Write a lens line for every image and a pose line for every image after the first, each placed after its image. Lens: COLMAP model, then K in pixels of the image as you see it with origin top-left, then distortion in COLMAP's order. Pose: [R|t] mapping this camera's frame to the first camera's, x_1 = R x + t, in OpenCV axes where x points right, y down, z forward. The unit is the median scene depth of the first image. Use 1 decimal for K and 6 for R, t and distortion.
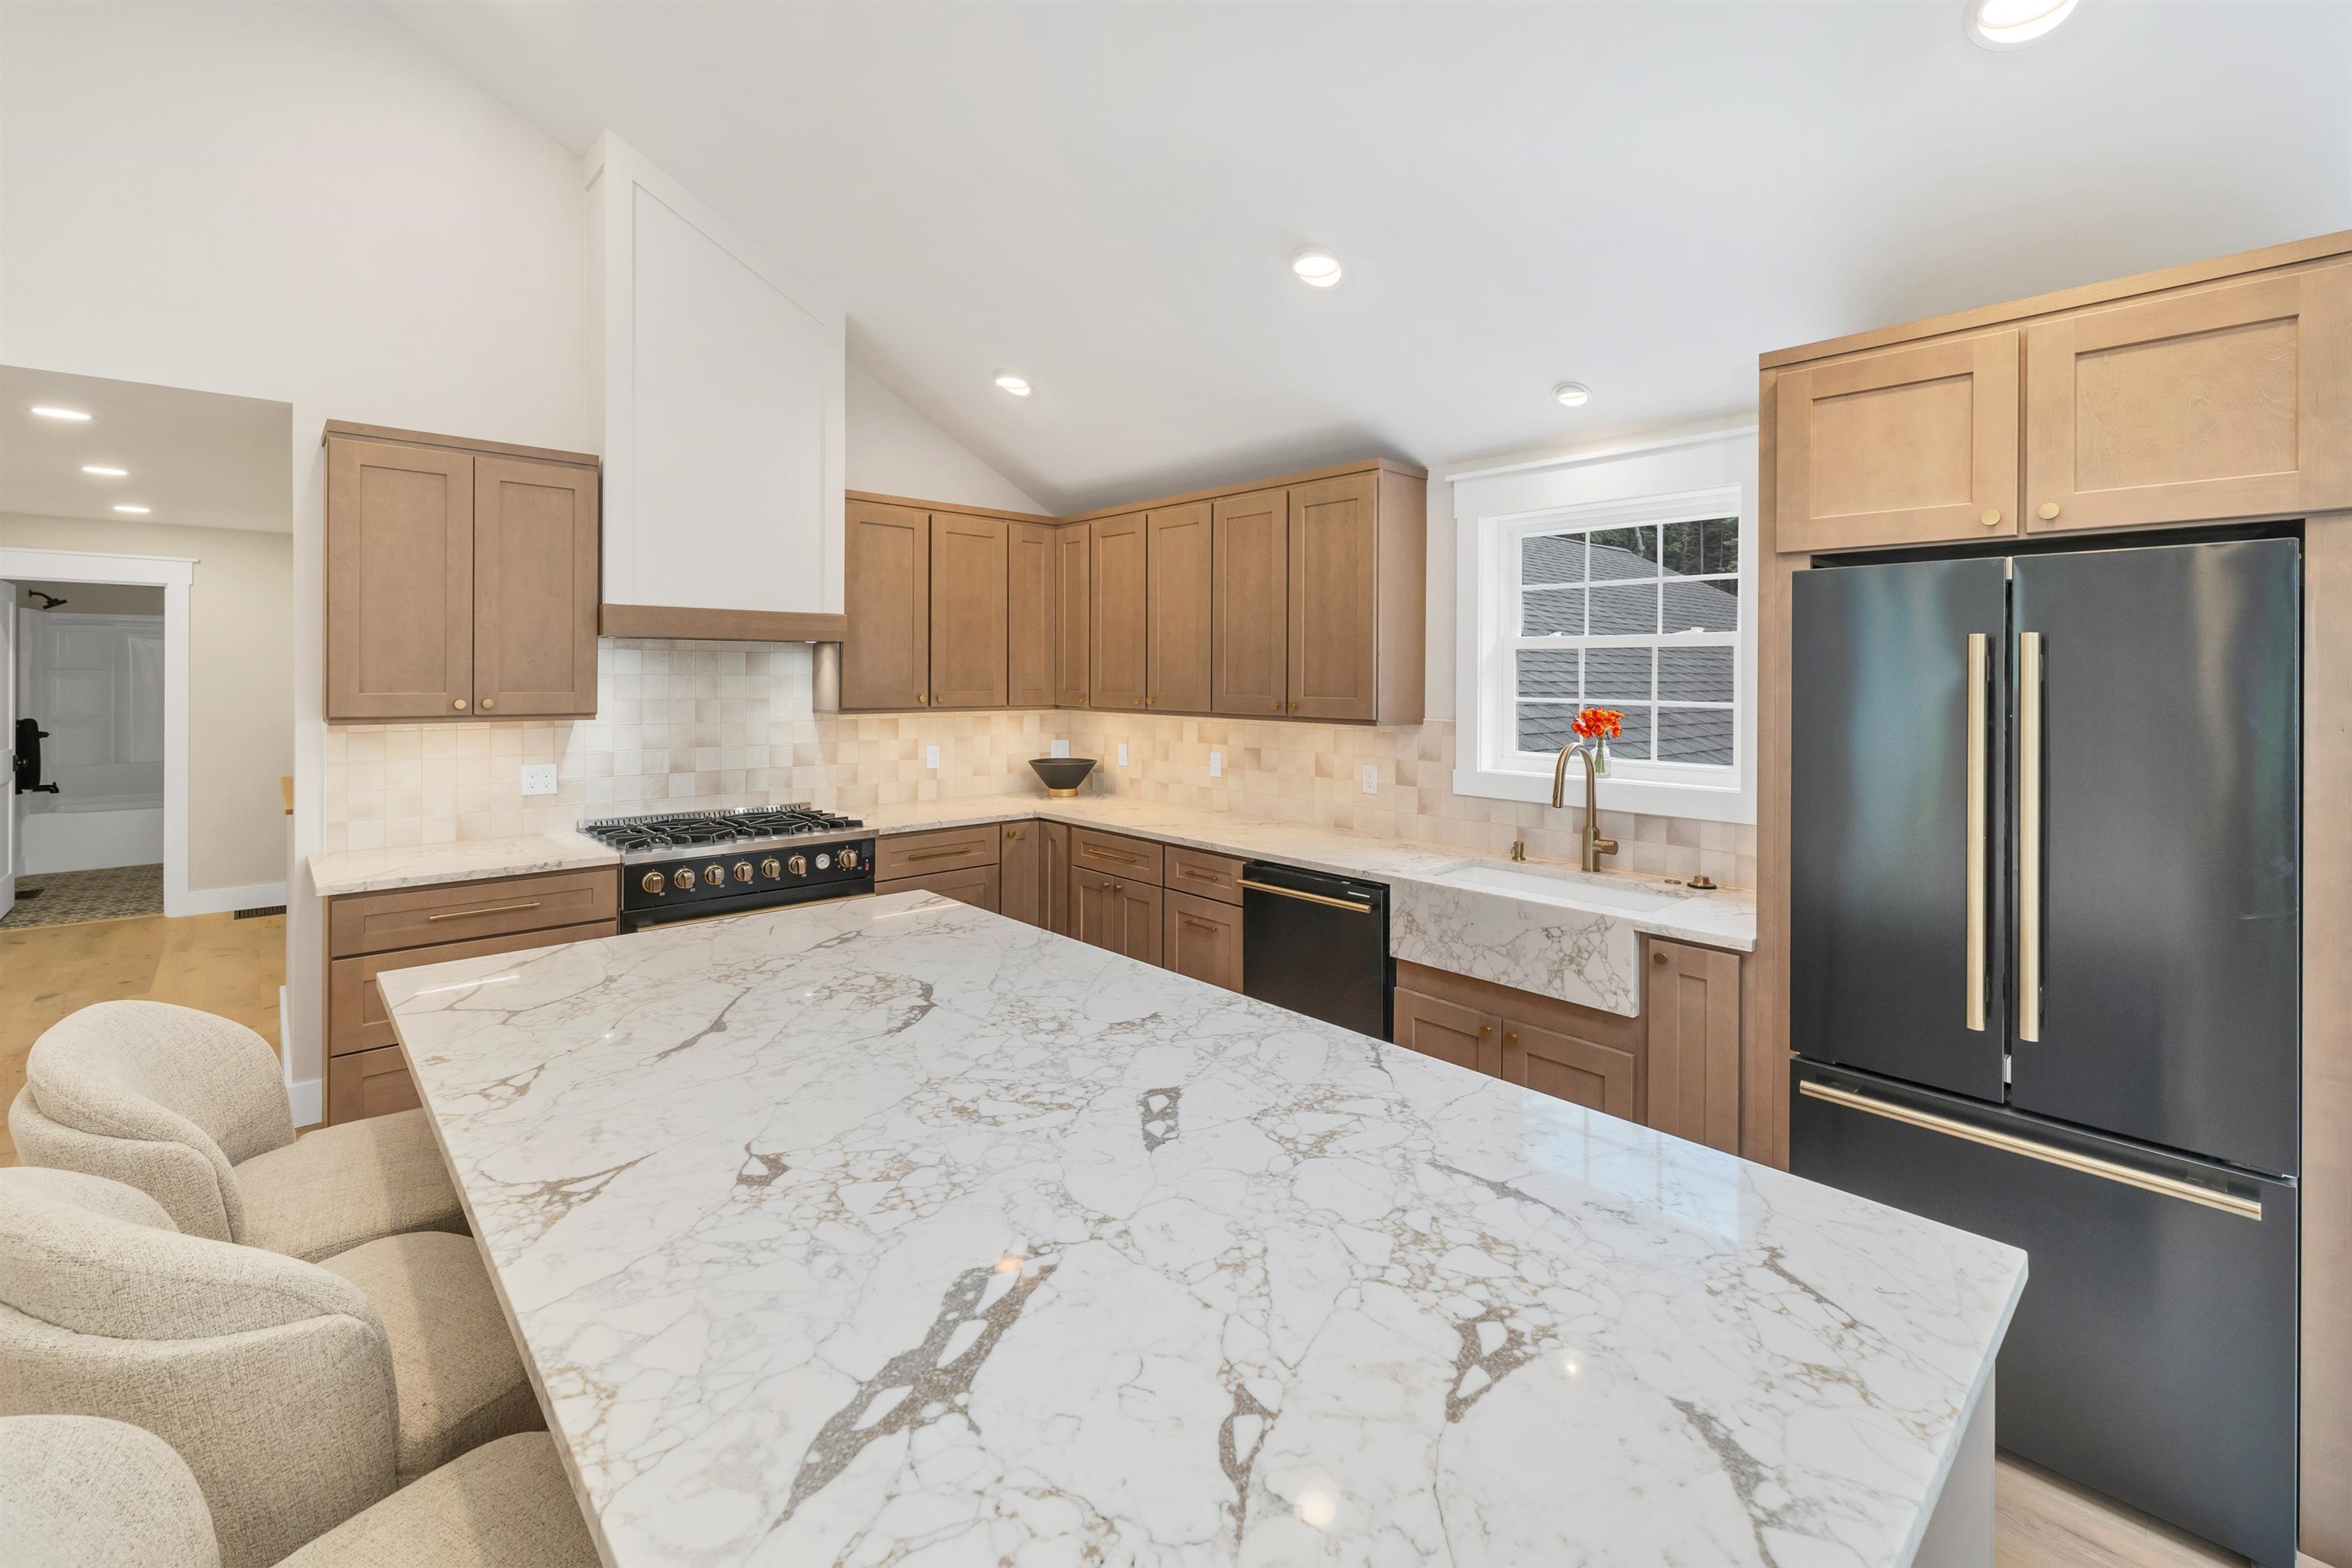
lens RADIAL K [[1027.7, 0, 1167.8], [0, 1027.7, 659.0], [0, 0, 1]] dist [-0.000416, -0.000147]
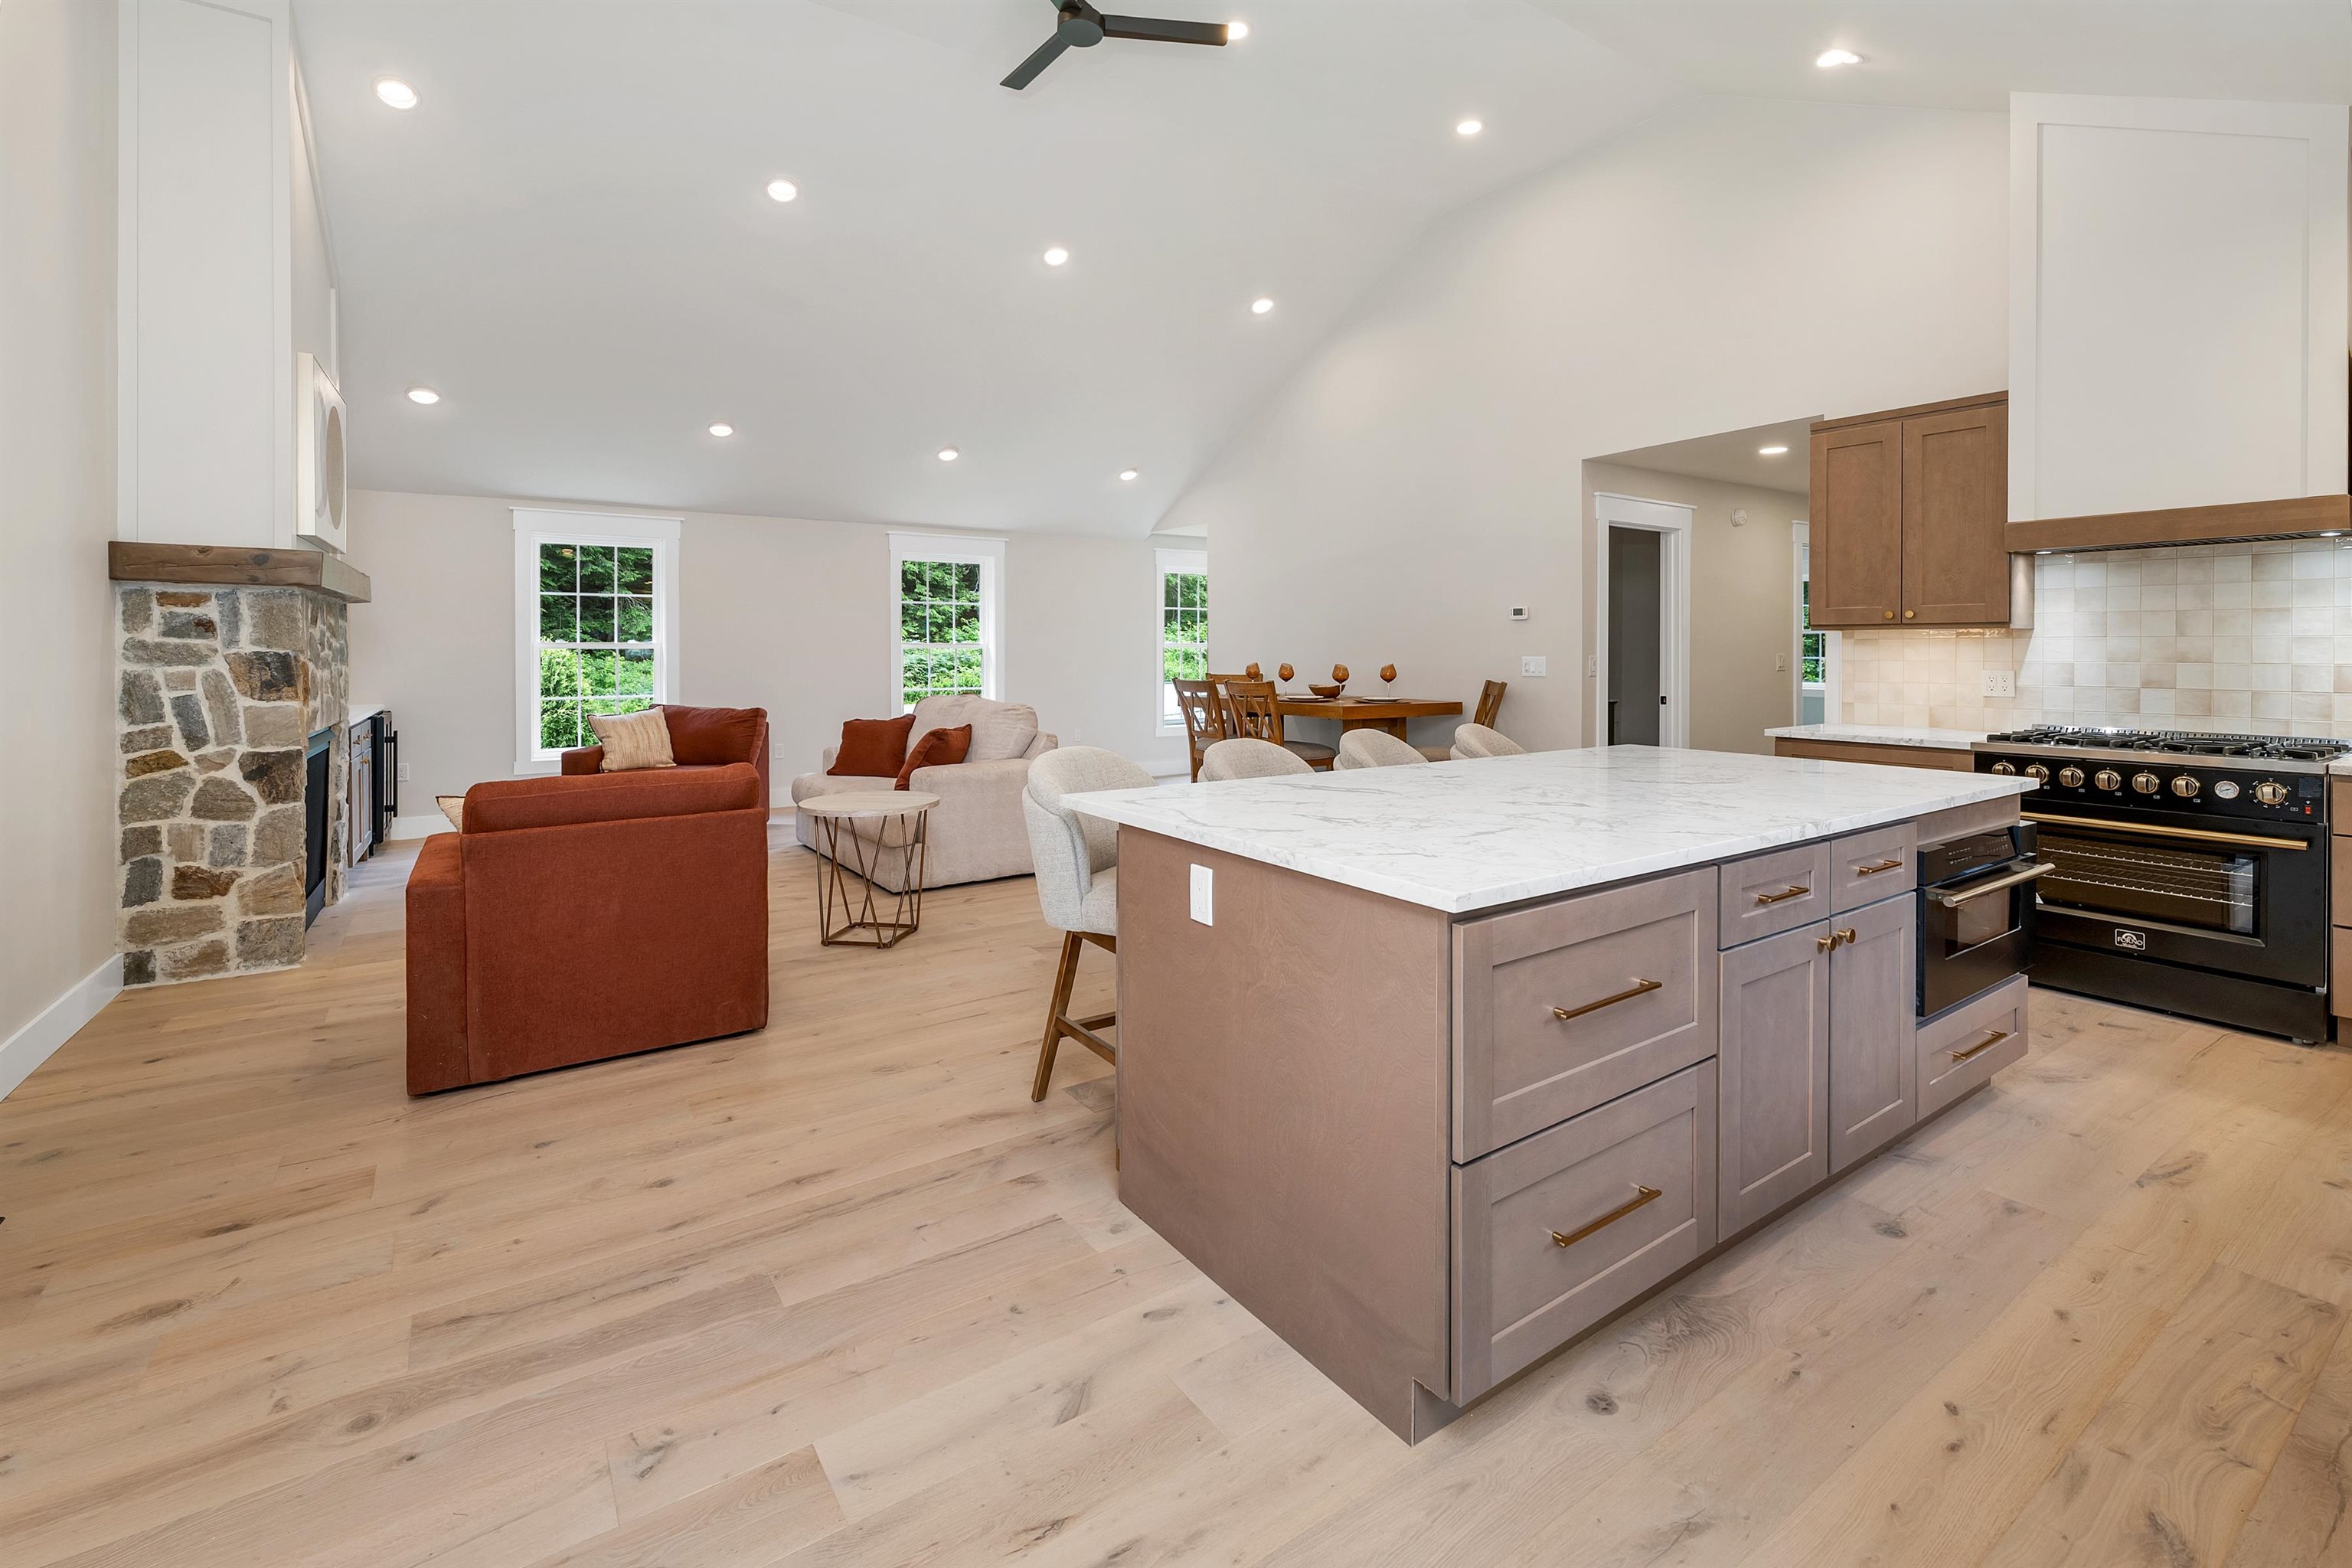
lens RADIAL K [[1027.7, 0, 1167.8], [0, 1027.7, 659.0], [0, 0, 1]] dist [-0.000416, -0.000147]
pose [[-0.161099, 0.014365, -0.986834, 0.679202], [0.027579, 0.999569, 0.010048, 0.054517], [0.986553, -0.025597, -0.161426, 0.283374]]
